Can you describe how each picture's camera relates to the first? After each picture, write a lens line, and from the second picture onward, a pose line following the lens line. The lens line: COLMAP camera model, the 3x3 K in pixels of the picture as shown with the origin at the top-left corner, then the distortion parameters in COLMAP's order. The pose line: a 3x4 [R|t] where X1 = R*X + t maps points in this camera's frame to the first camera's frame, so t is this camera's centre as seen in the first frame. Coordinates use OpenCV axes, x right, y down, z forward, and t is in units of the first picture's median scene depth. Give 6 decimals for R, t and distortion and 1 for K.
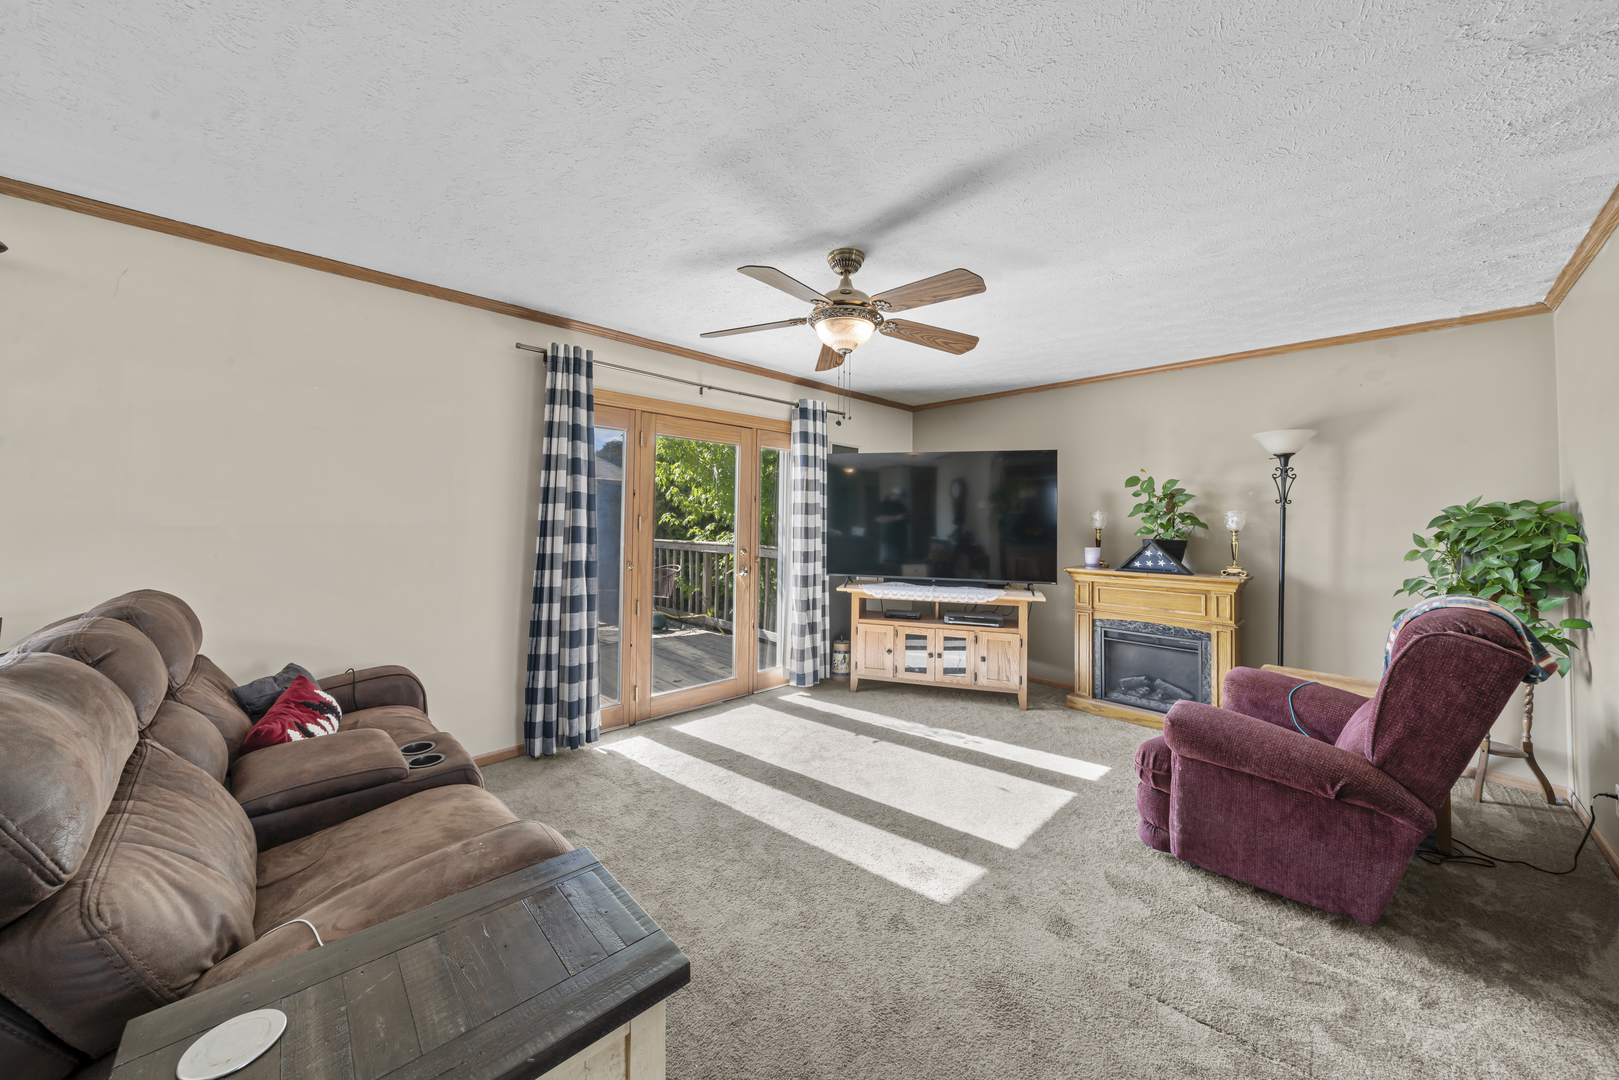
lens RADIAL K [[552.3, 0, 806.6], [0, 552.3, 530.4], [0, 0, 1]] dist [-0.007464, -0.000008]
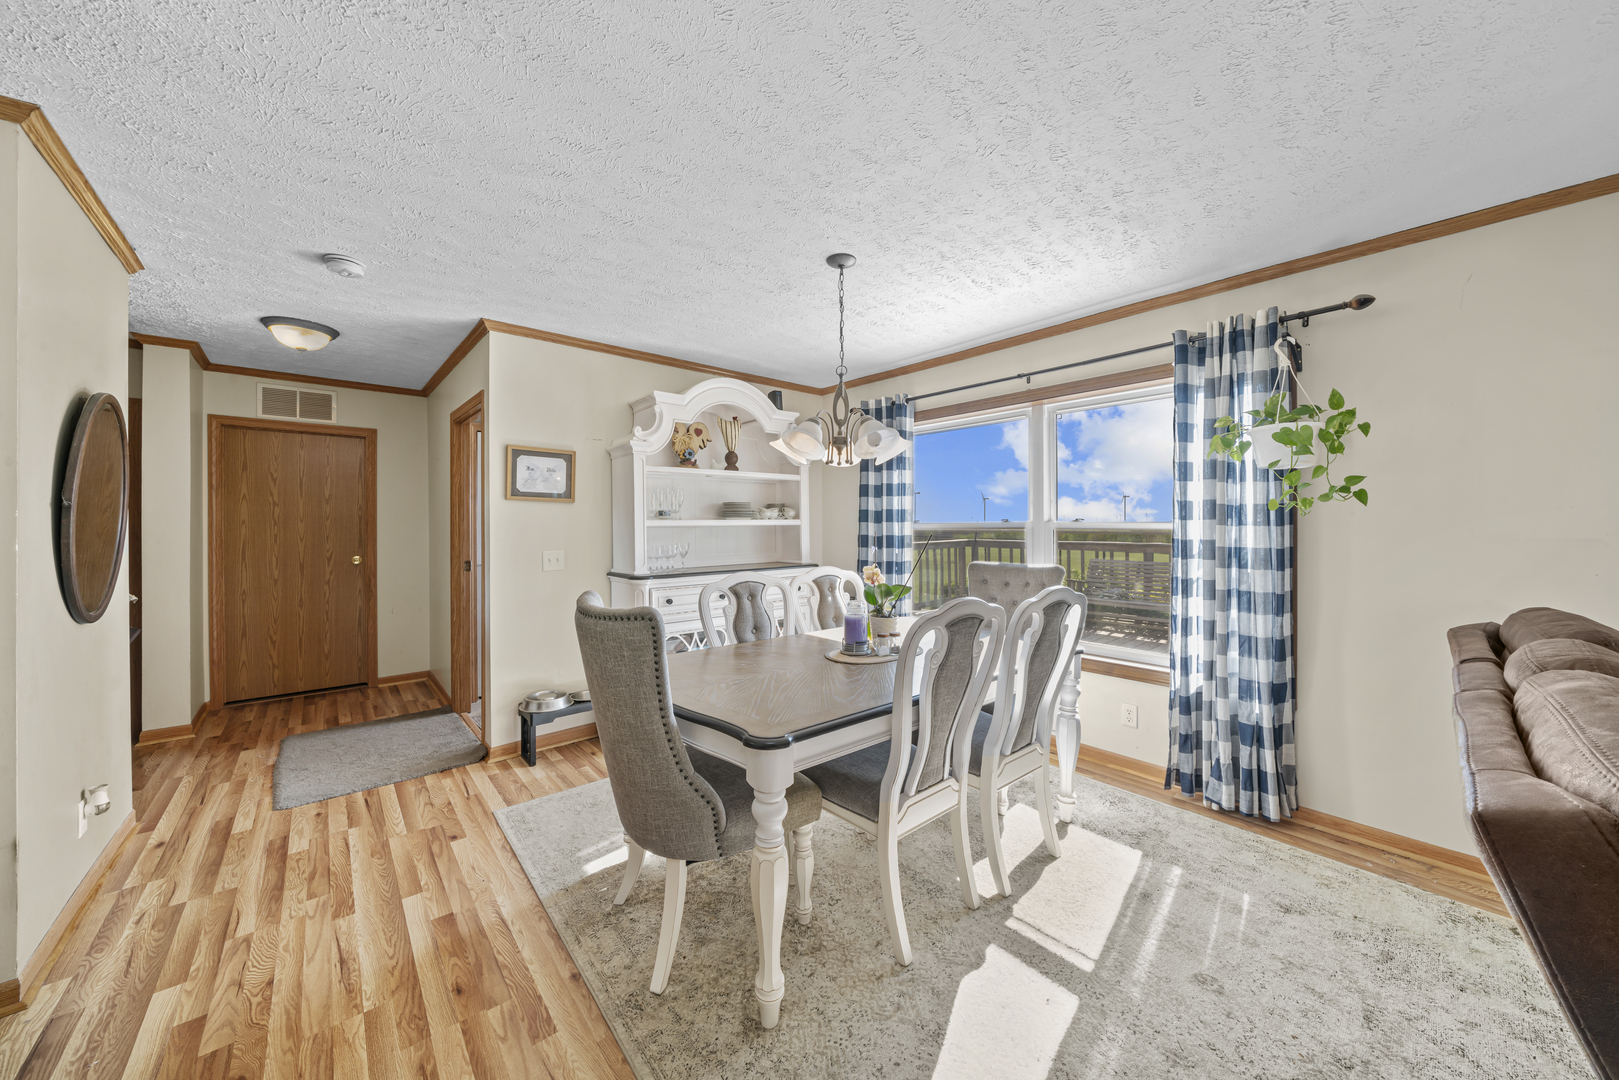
lens RADIAL K [[552.3, 0, 806.6], [0, 552.3, 530.4], [0, 0, 1]] dist [-0.007464, -0.000008]
pose [[-0.029677, -0.001366, -0.999559, 0.876290], [-0.015739, 0.999876, -0.000899, -0.002346], [0.999436, 0.015706, -0.029695, 0.816990]]
